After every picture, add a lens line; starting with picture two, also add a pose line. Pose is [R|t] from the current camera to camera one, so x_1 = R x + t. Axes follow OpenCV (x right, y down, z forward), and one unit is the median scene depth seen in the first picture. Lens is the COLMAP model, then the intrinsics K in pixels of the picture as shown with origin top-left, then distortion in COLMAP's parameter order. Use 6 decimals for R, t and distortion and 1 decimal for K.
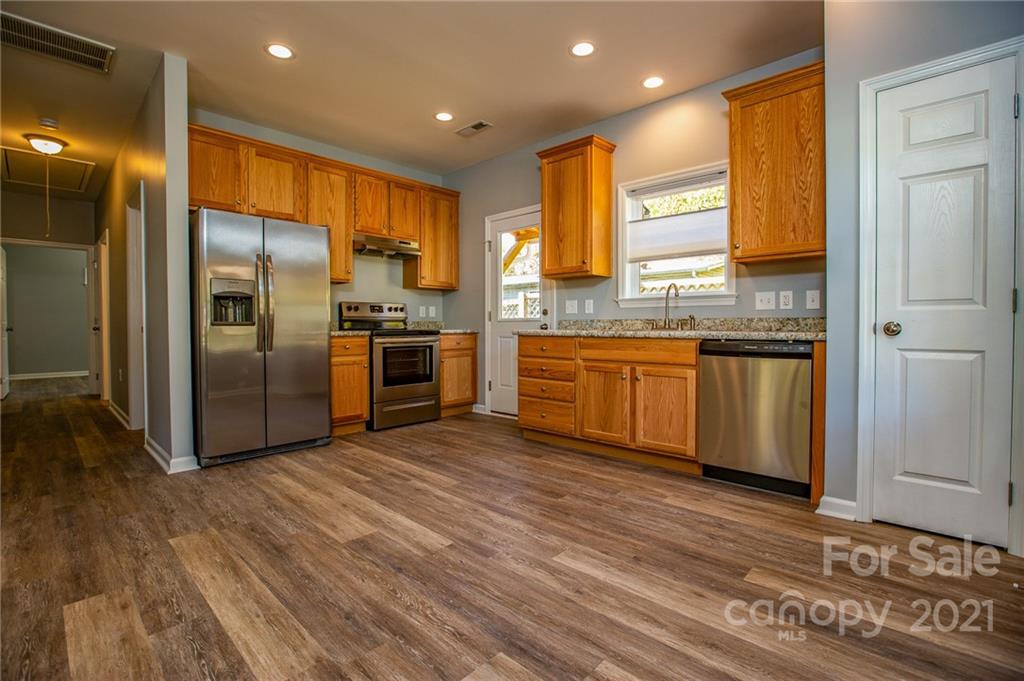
lens RADIAL K [[466.7, 0, 508.9], [0, 466.7, 332.7], [0, 0, 1]] dist [-0.050041, 0.016234]
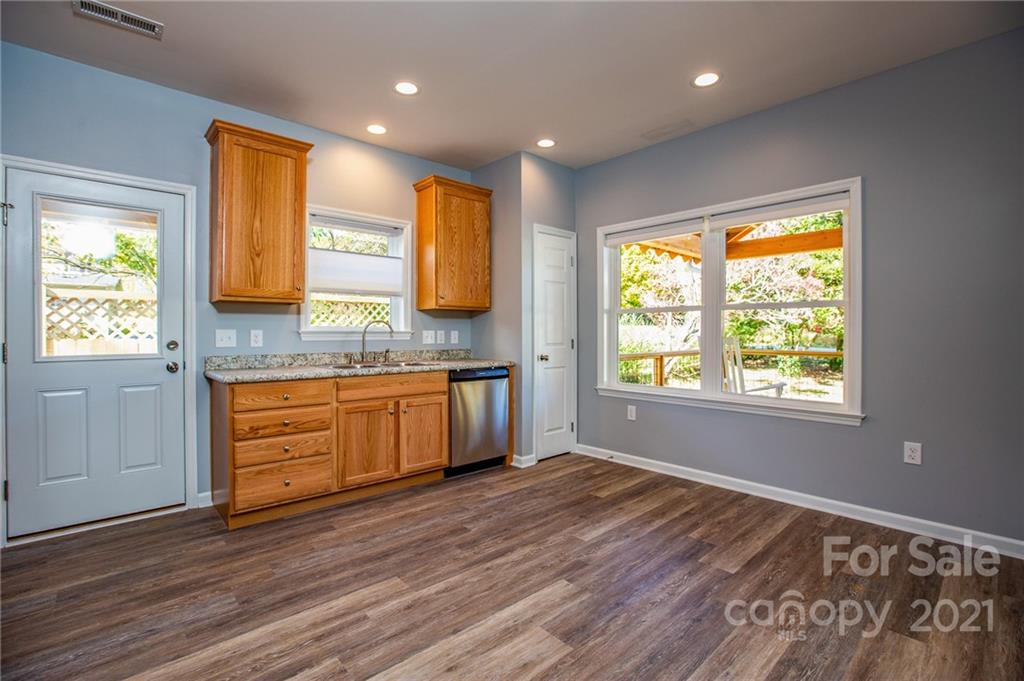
lens RADIAL K [[466.7, 0, 509.1], [0, 466.7, 334.8], [0, 0, 1]] dist [-0.050041, 0.016234]
pose [[0.073935, -0.001750, 0.997262, -0.824632], [0.015420, 0.999881, 0.000611, -0.079026], [-0.997144, 0.015333, 0.073953, 0.718222]]
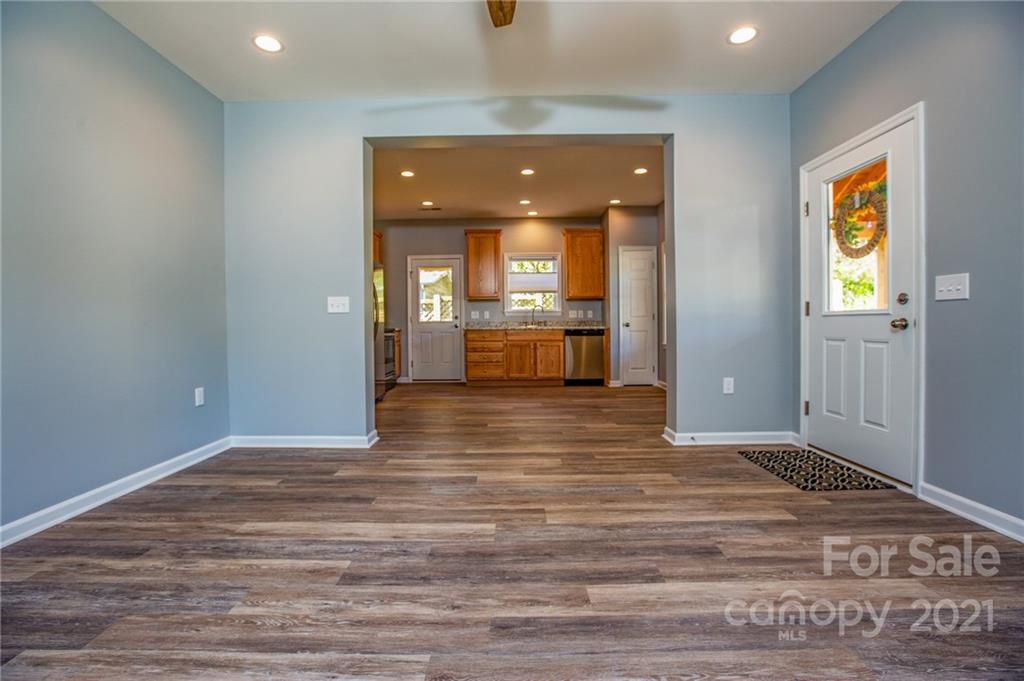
lens RADIAL K [[466.7, 0, 515.2], [0, 466.7, 333.1], [0, 0, 1]] dist [-0.050041, 0.016234]
pose [[0.722129, -0.016379, 0.691565, -1.471094], [0.017713, 0.999830, 0.005184, 0.013869], [-0.691532, 0.008506, 0.722296, -0.610864]]
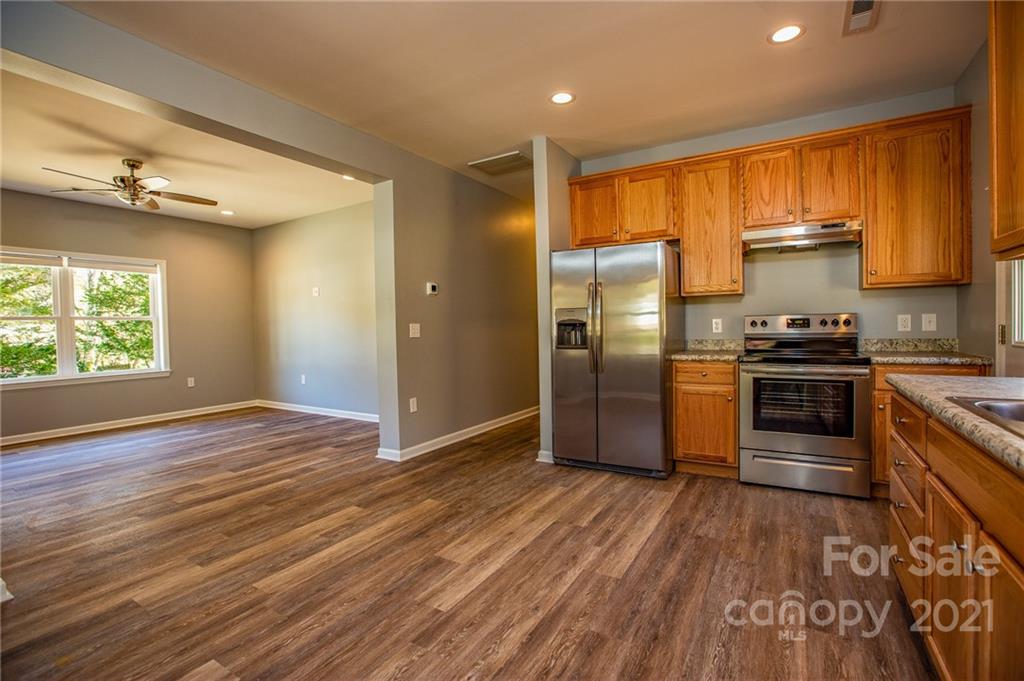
lens RADIAL K [[466.7, 0, 509.3], [0, 466.7, 335.2], [0, 0, 1]] dist [-0.050041, 0.016234]
pose [[0.209196, 0.018296, -0.977702, 0.548166], [0.004105, 0.999800, 0.019588, -0.079208], [0.977865, -0.008111, 0.209079, 0.649728]]
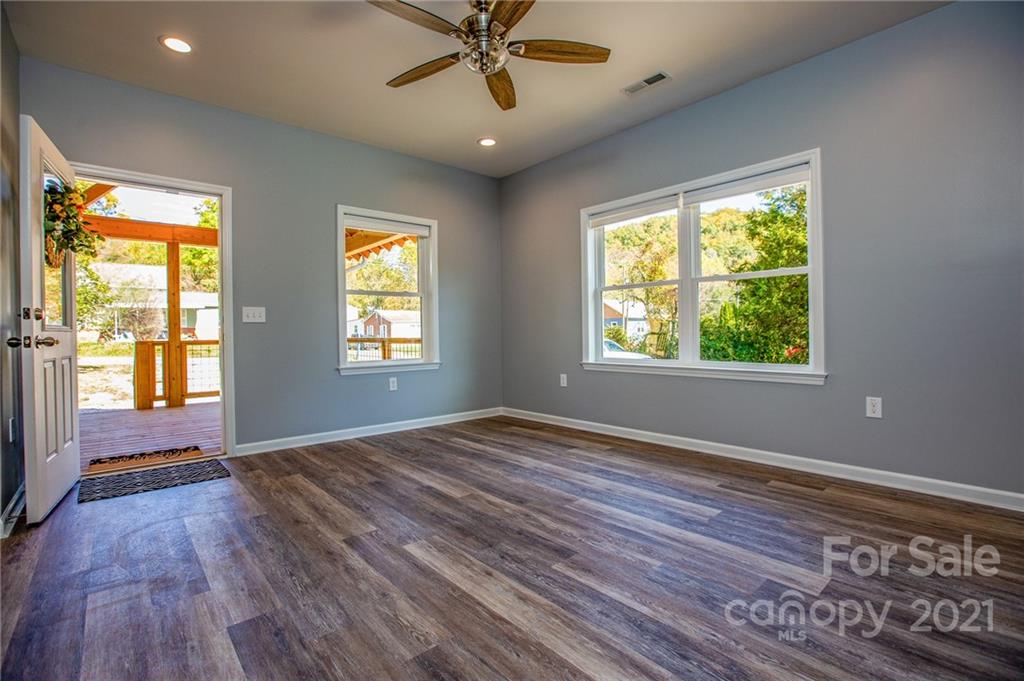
lens RADIAL K [[466.7, 0, 508.0], [0, 466.7, 335.4], [0, 0, 1]] dist [-0.050041, 0.016234]
pose [[-0.995748, 0.017184, 0.090502, -1.206148], [0.019361, 0.999543, 0.023231, -0.005291], [-0.090061, 0.024884, -0.995625, 0.630848]]
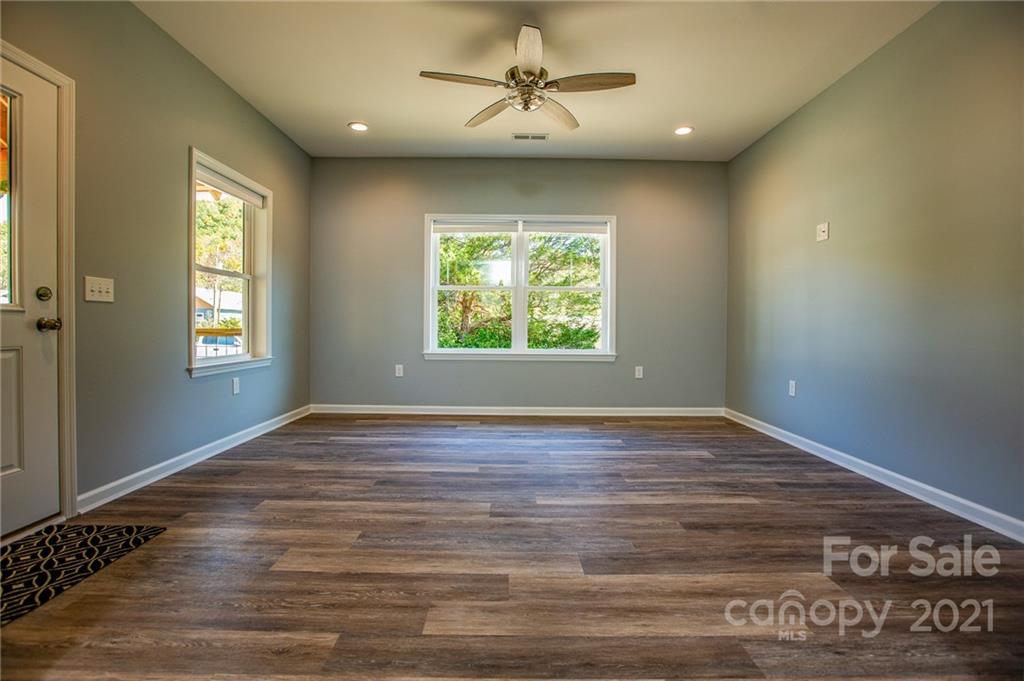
lens RADIAL K [[466.7, 0, 510.9], [0, 466.7, 336.0], [0, 0, 1]] dist [-0.050041, 0.016234]
pose [[-0.721247, 0.013491, -0.692547, -0.365388], [-0.017331, 0.999146, 0.037513, -0.007218], [0.692461, 0.039059, -0.720397, 0.519822]]
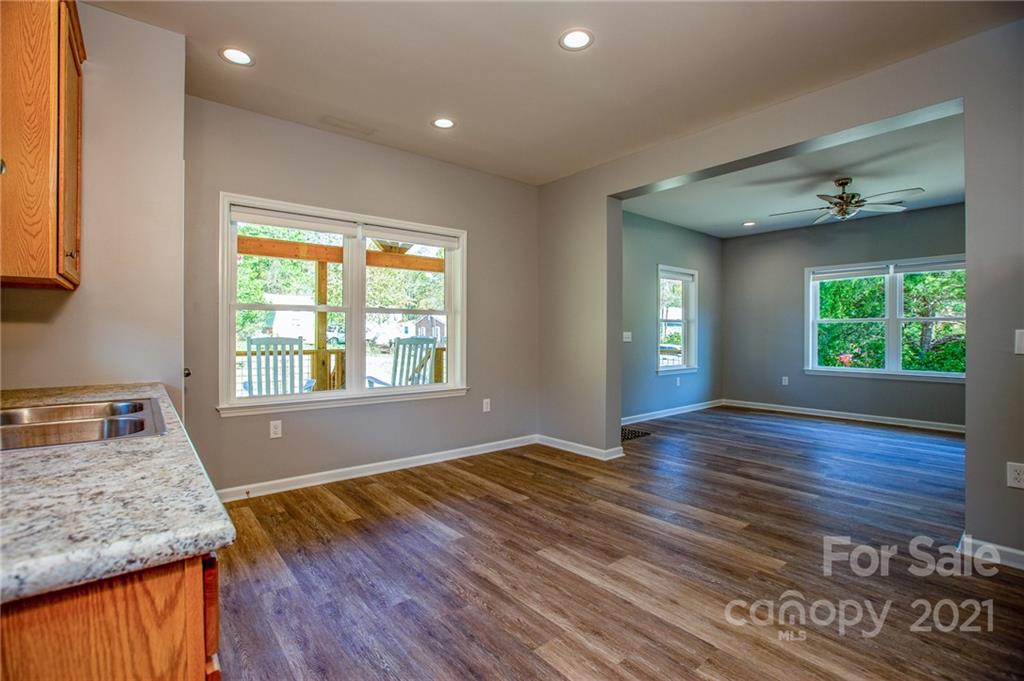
lens RADIAL K [[466.7, 0, 510.6], [0, 466.7, 338.2], [0, 0, 1]] dist [-0.050041, 0.016234]
pose [[-0.992386, 0.000621, 0.123167, -0.141507], [0.003727, 0.999681, 0.024991, -0.093893], [-0.123112, 0.025259, -0.992071, 1.518157]]
